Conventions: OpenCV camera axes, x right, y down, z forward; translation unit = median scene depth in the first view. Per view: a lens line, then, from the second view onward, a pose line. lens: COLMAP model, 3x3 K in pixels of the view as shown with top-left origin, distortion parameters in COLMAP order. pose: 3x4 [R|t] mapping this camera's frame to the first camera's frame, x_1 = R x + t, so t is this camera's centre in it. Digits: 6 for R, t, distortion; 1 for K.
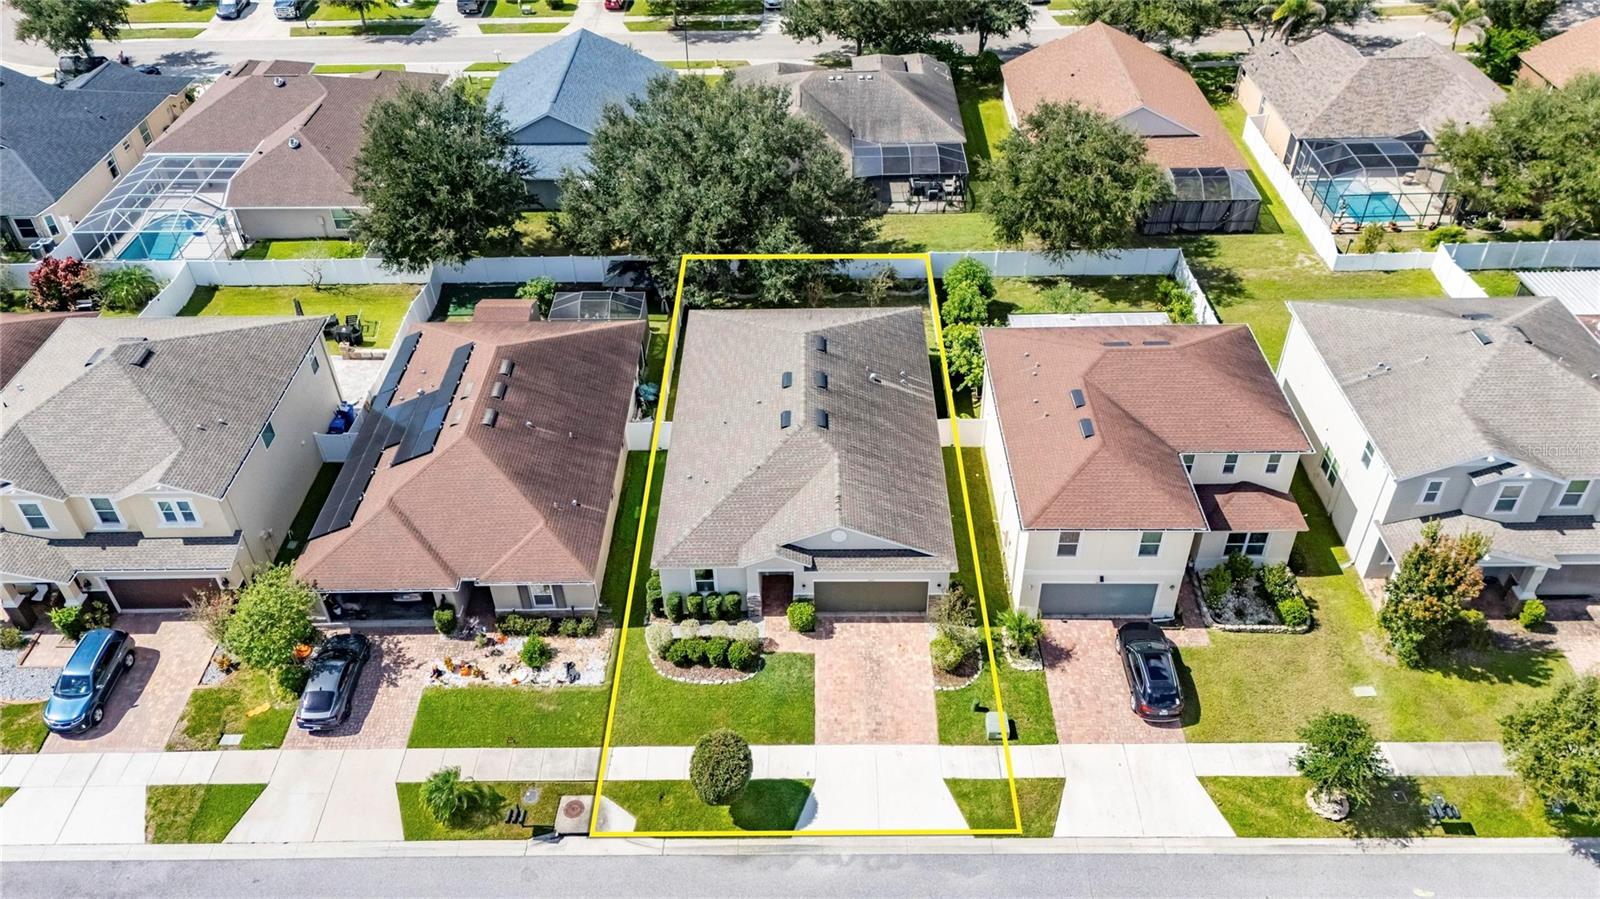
lens RADIAL K [[1174.1, 0, 796.3], [0, 1174.1, 445.5], [0, 0, 1]] dist [0.074903, -0.074435]
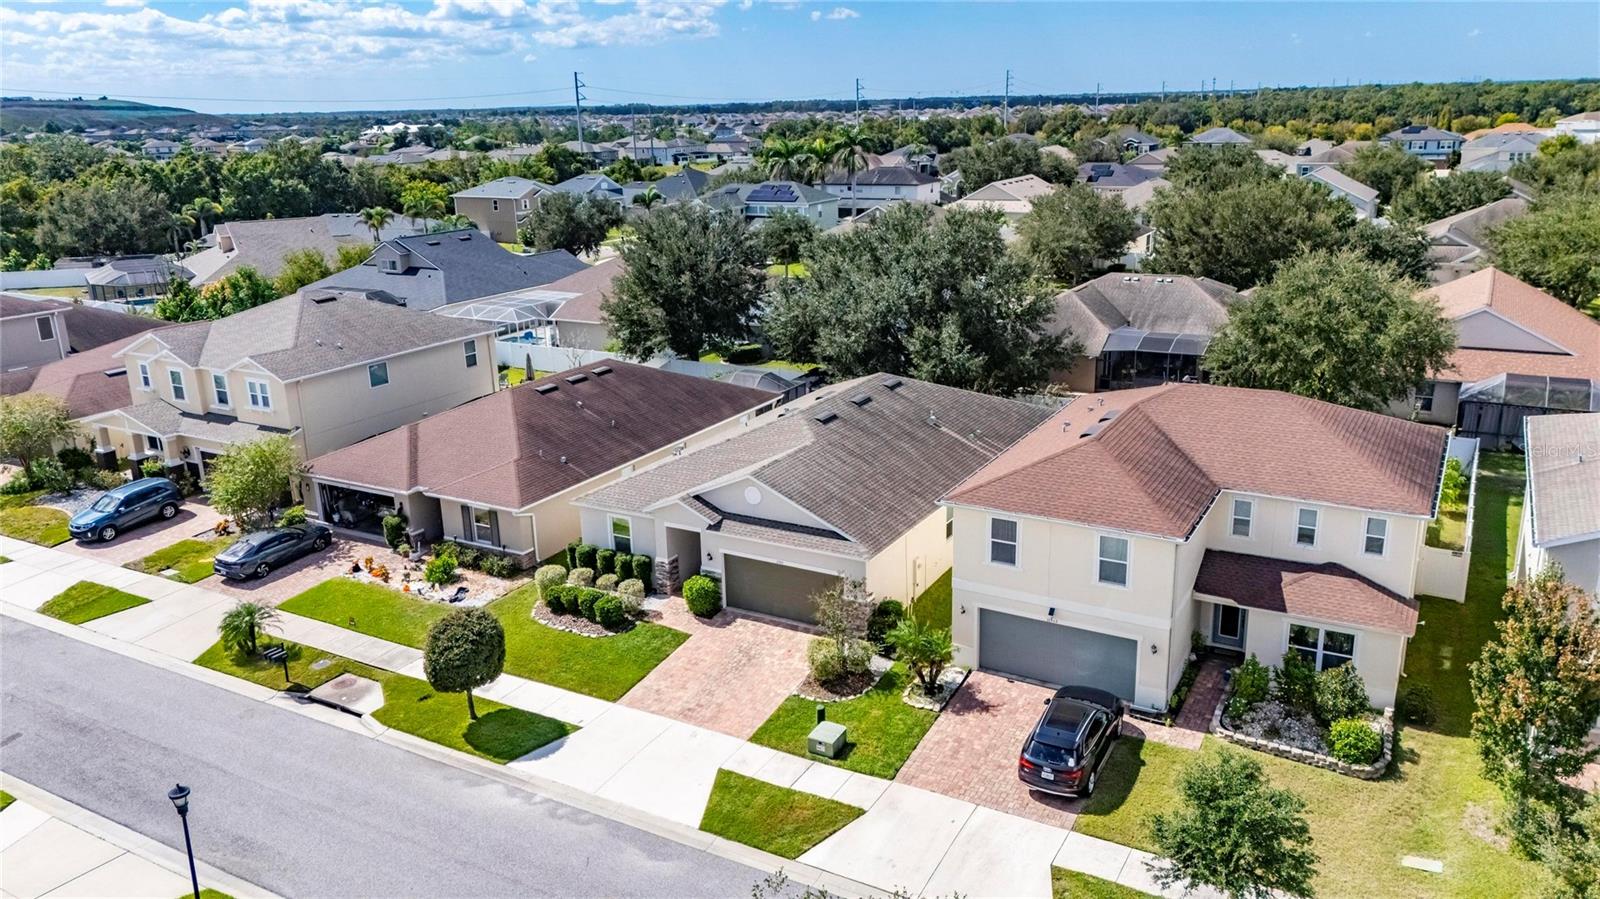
lens RADIAL K [[1174.1, 0, 801.9], [0, 1174.1, 444.2], [0, 0, 1]] dist [0.074903, -0.074435]
pose [[0.872753, 0.134367, -0.469305, 0.450177], [-0.299600, 0.906453, -0.297629, 0.280312], [0.385412, 0.400360, 0.831366, 0.306496]]
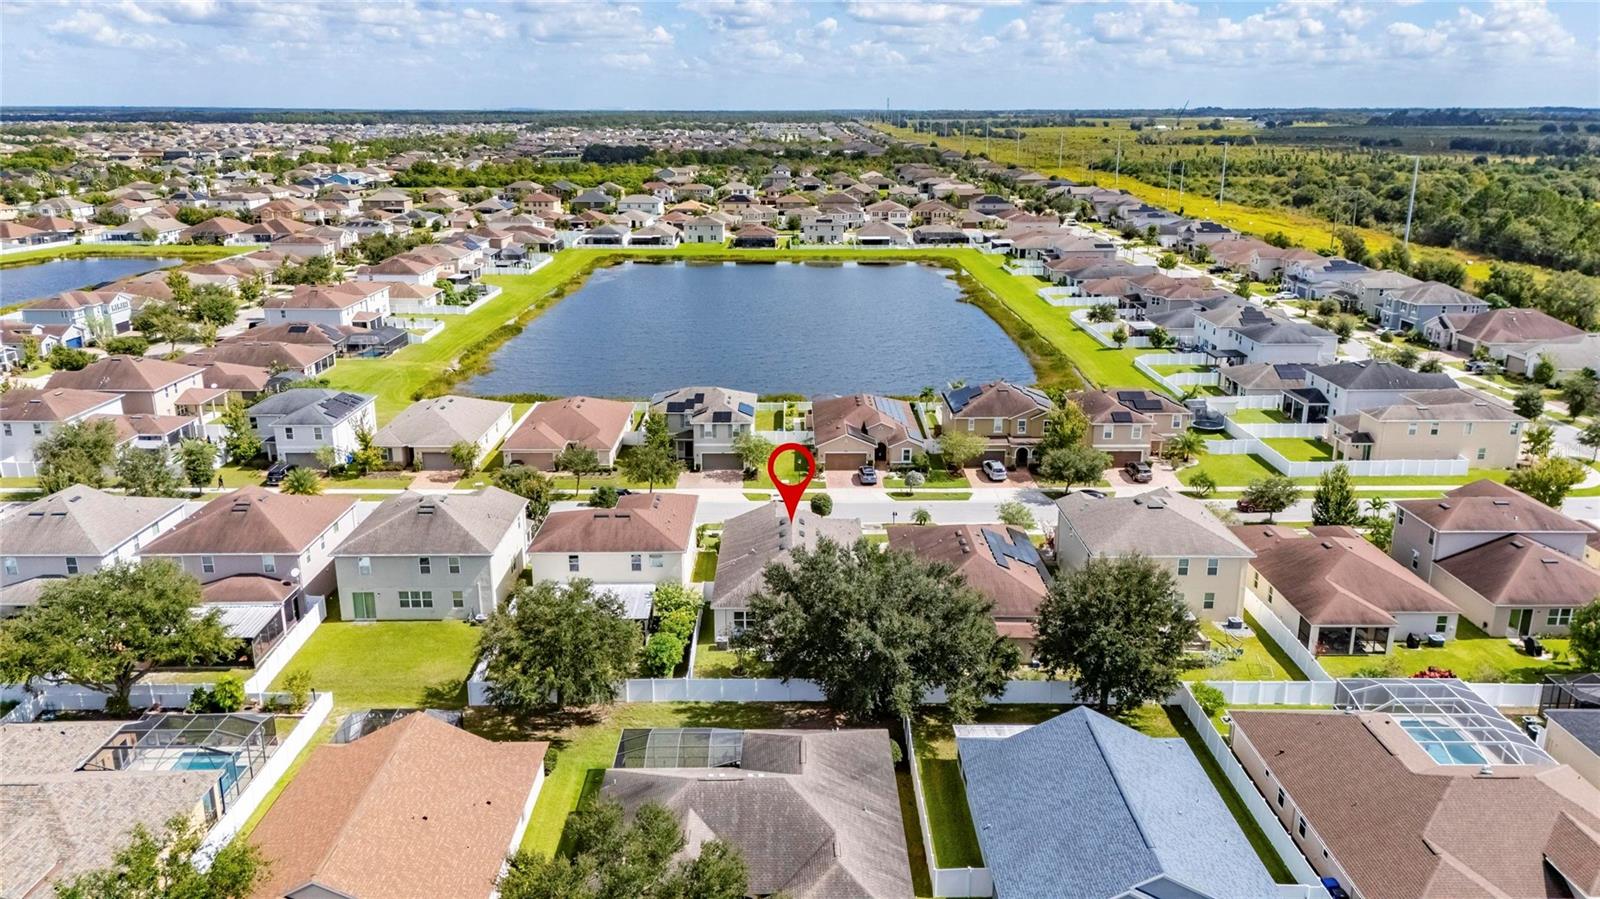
lens RADIAL K [[1174.1, 0, 799.1], [0, 1174.1, 461.7], [0, 0, 1]] dist [0.074903, -0.074435]
pose [[-0.999714, 0.022144, -0.009048, 0.011490], [0.005082, 0.566216, 0.824242, -1.826112], [0.023375, 0.823960, -0.566166, 2.191758]]
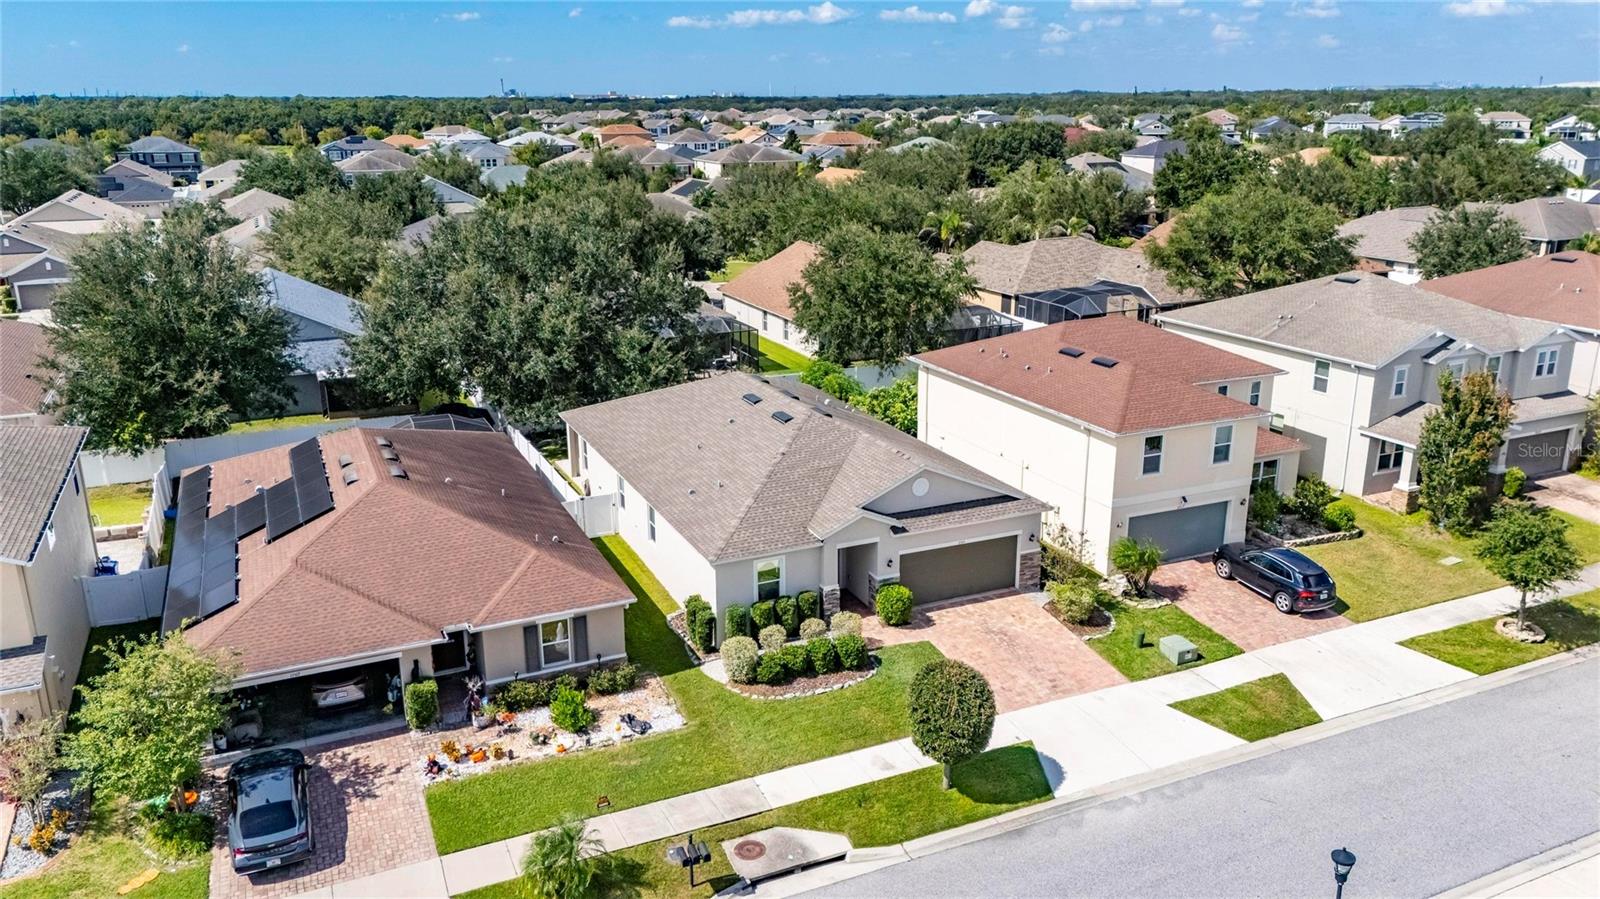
lens RADIAL K [[1174.1, 0, 797.9], [0, 1174.1, 446.4], [0, 0, 1]] dist [0.074903, -0.074435]
pose [[0.906946, -0.106389, 0.407591, -0.372245], [0.254261, 0.909703, -0.328315, 0.298233], [-0.335858, 0.401399, 0.852102, 0.315863]]
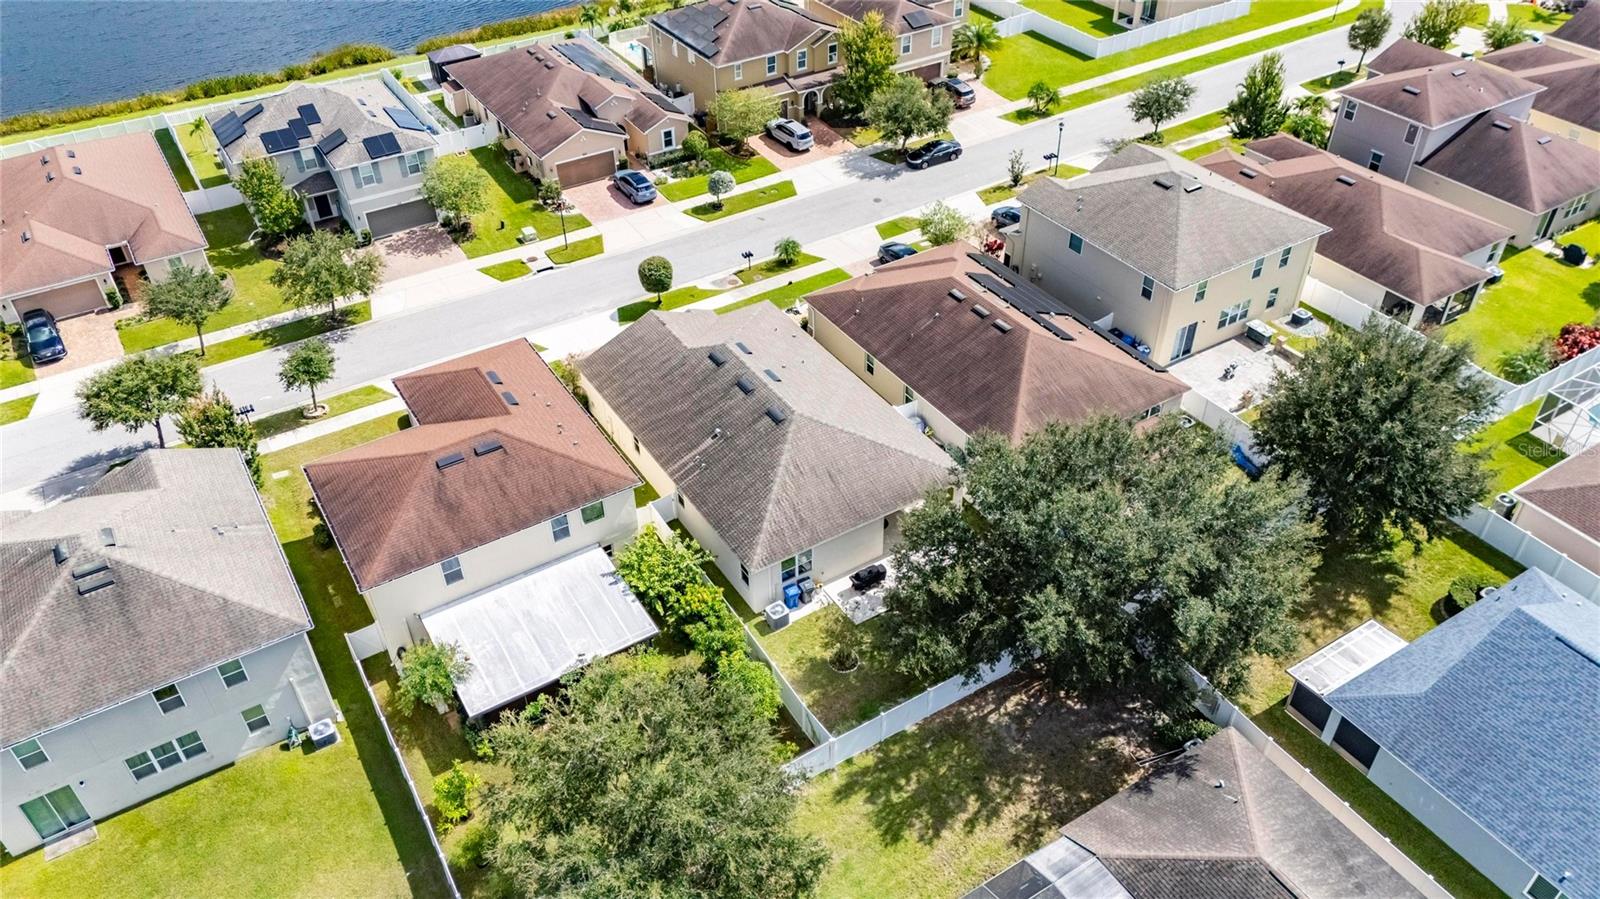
lens RADIAL K [[1174.1, 0, 803.5], [0, 1174.1, 458.5], [0, 0, 1]] dist [0.074903, -0.074435]
pose [[-0.843960, 0.361494, -0.396300, 0.494738], [-0.312409, 0.269320, 0.910971, -1.200430], [0.436042, 0.892630, -0.114361, 1.374007]]
